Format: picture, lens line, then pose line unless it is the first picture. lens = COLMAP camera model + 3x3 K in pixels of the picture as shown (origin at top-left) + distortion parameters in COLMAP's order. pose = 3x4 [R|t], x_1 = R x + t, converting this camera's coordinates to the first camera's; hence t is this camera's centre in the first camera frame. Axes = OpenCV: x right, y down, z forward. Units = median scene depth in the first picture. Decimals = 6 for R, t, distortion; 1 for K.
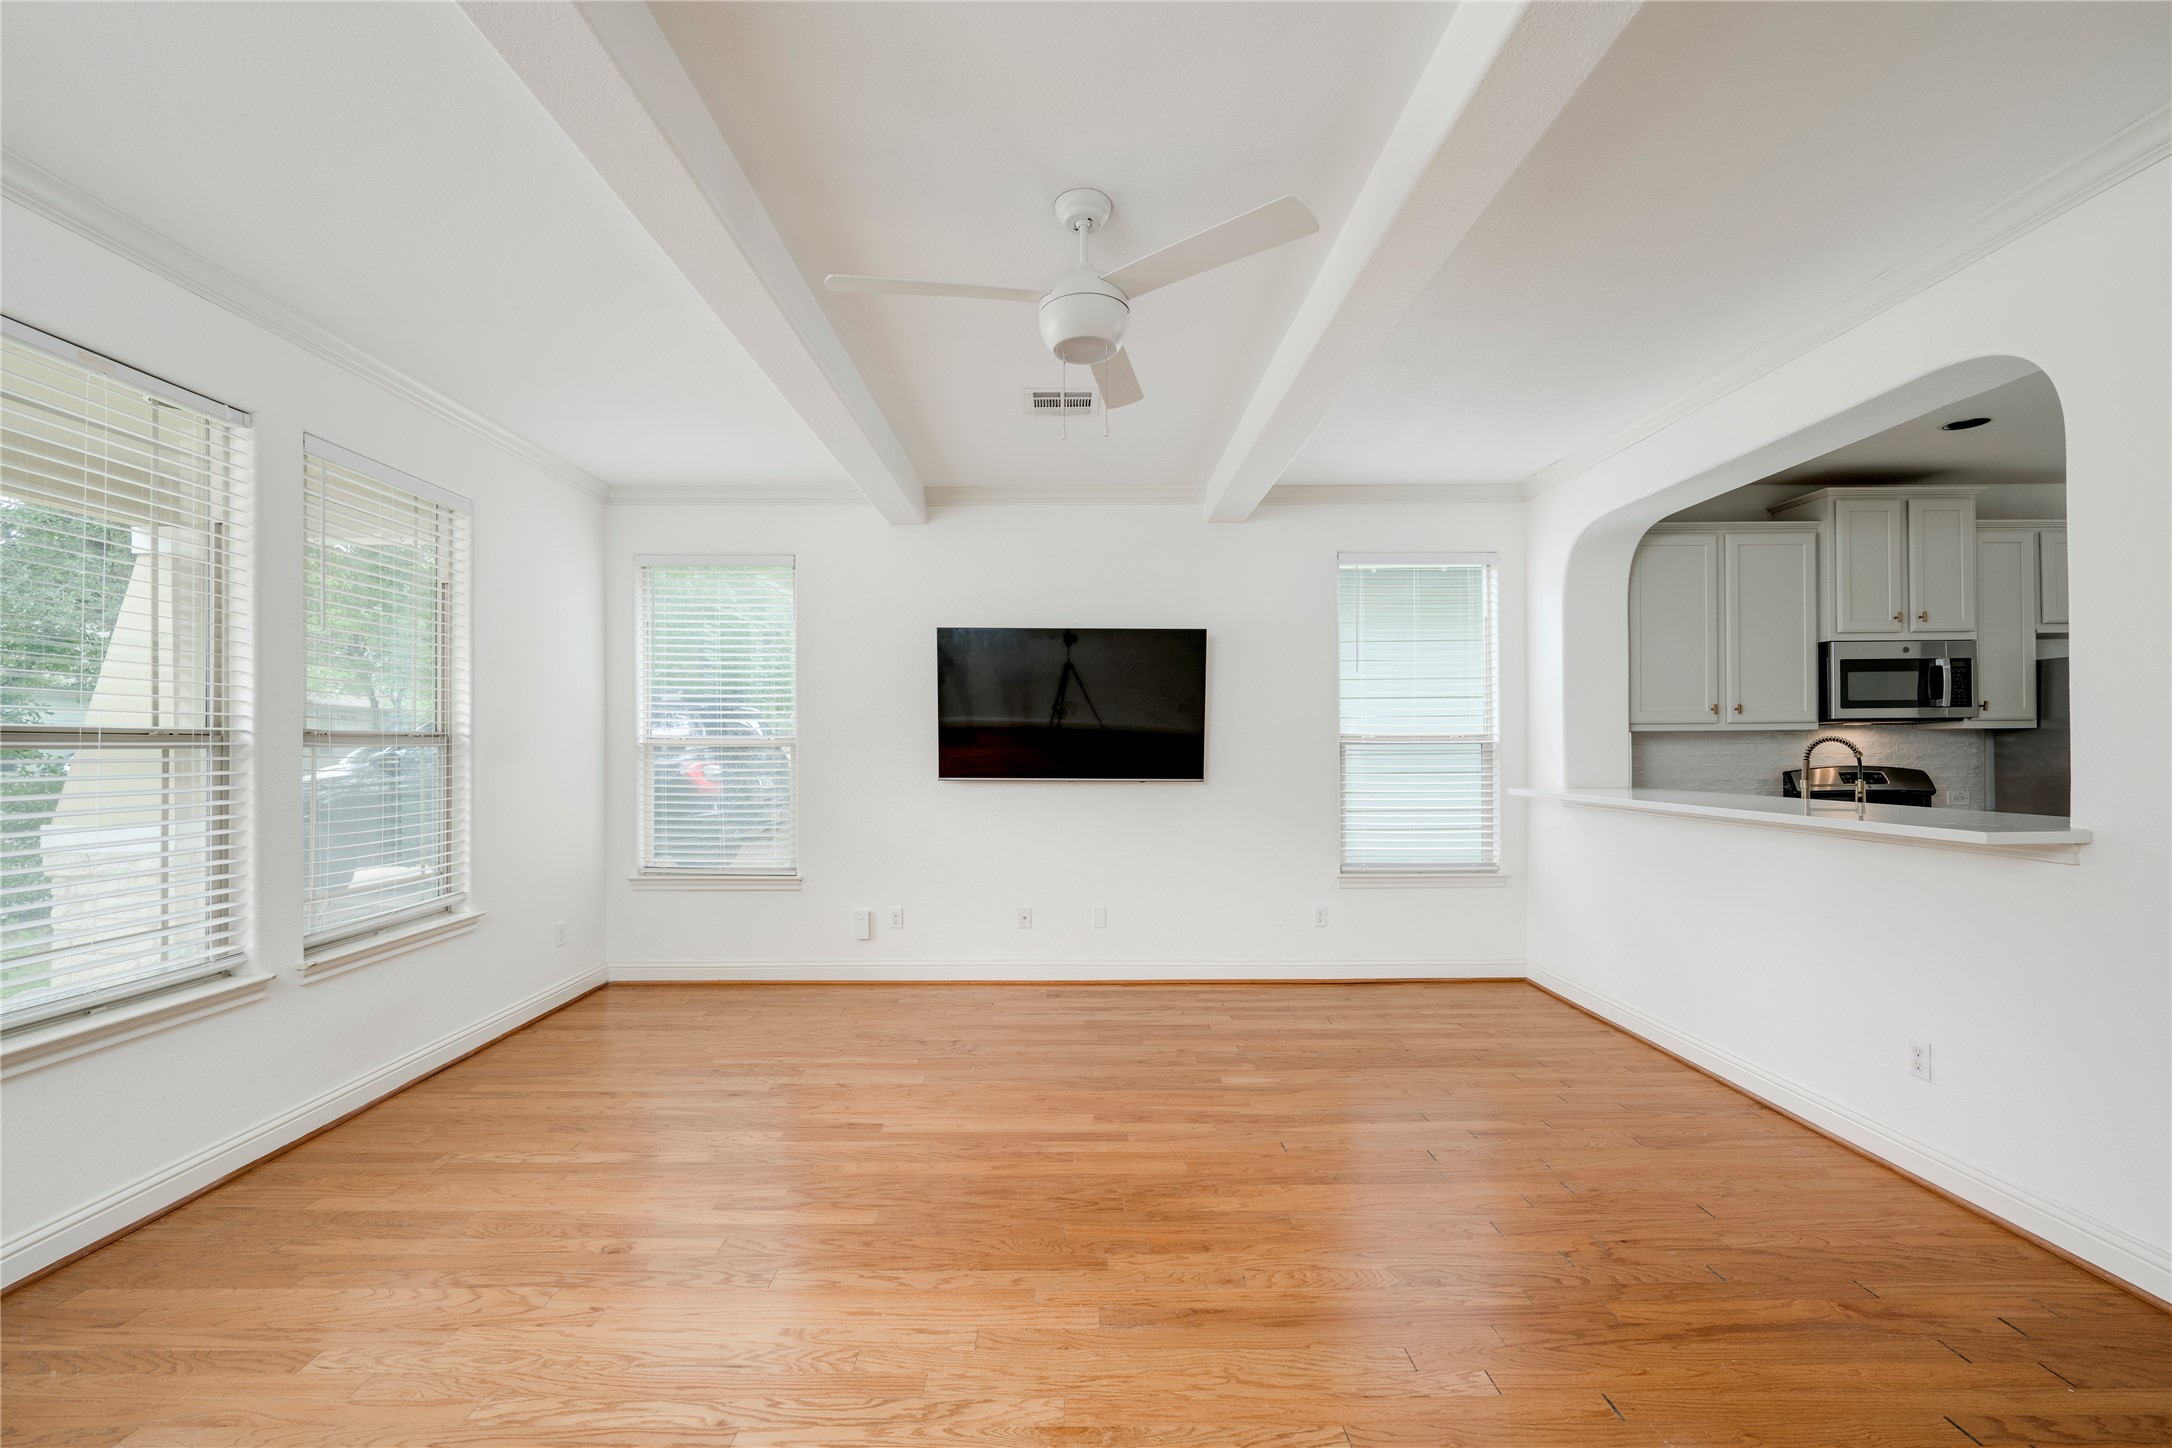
lens RADIAL K [[922.6, 0, 1075.0], [0, 922.6, 739.4], [0, 0, 1]] dist [-0.002592, -0.000595]
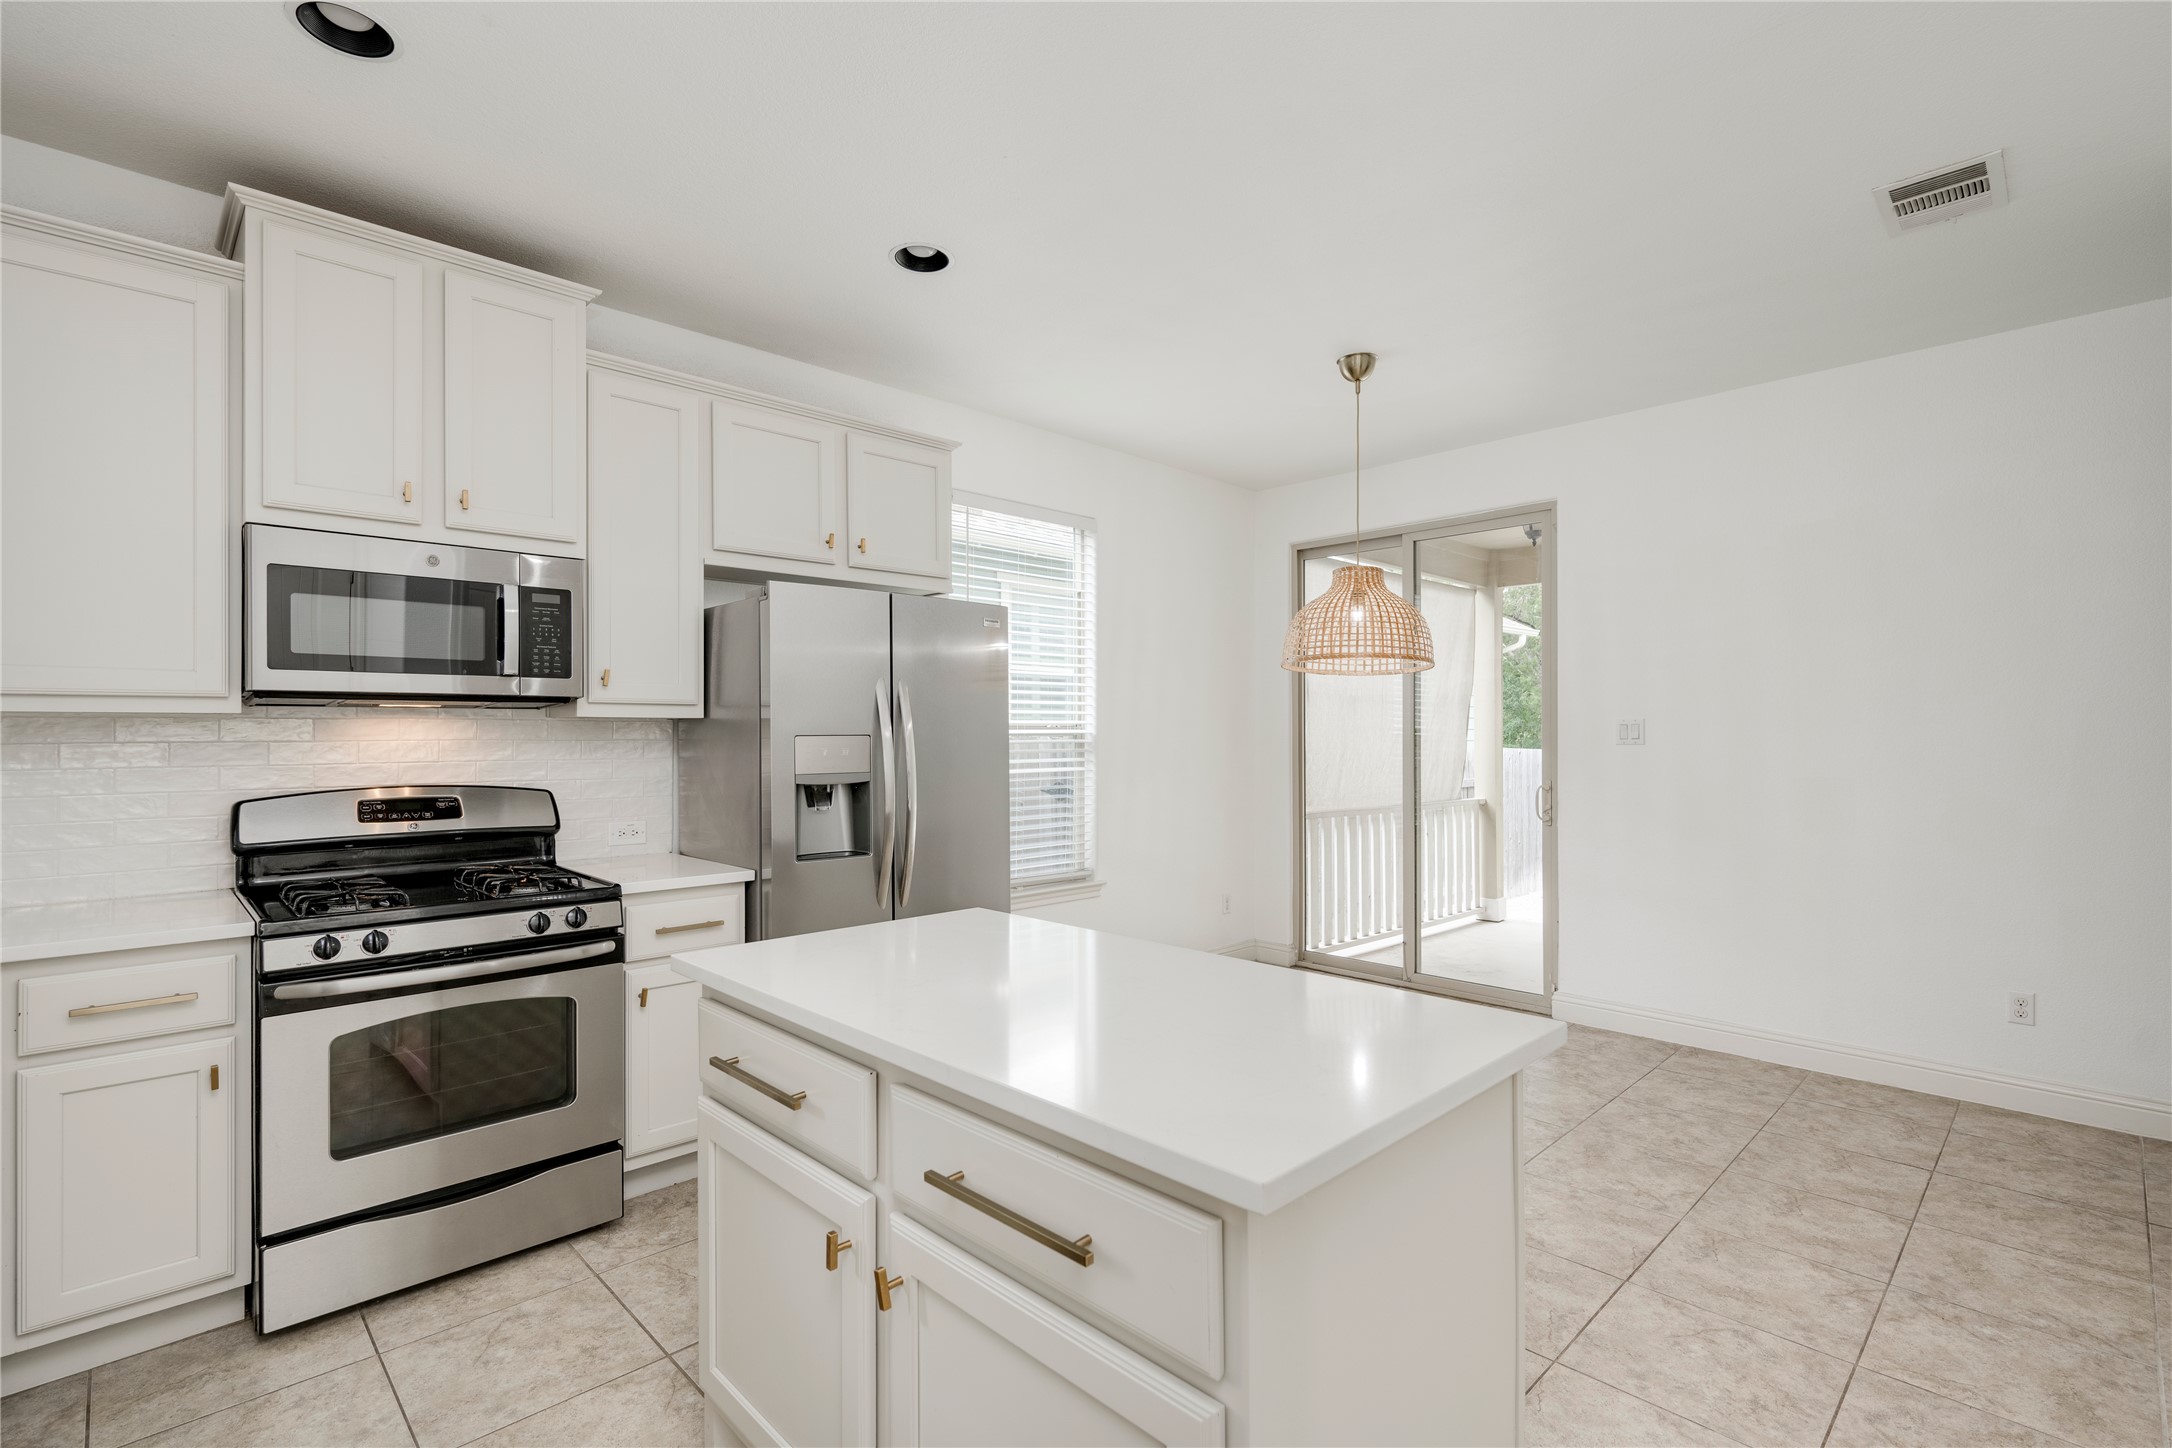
lens RADIAL K [[993.3, 0, 1080.7], [0, 993.3, 732.9], [0, 0, 1]] dist [-0.002232, 0.000199]
pose [[0.713726, 0.007314, 0.700387, 0.781831], [-0.007404, 0.999968, -0.002898, -0.002562], [-0.700386, -0.003118, 0.713758, 0.359647]]
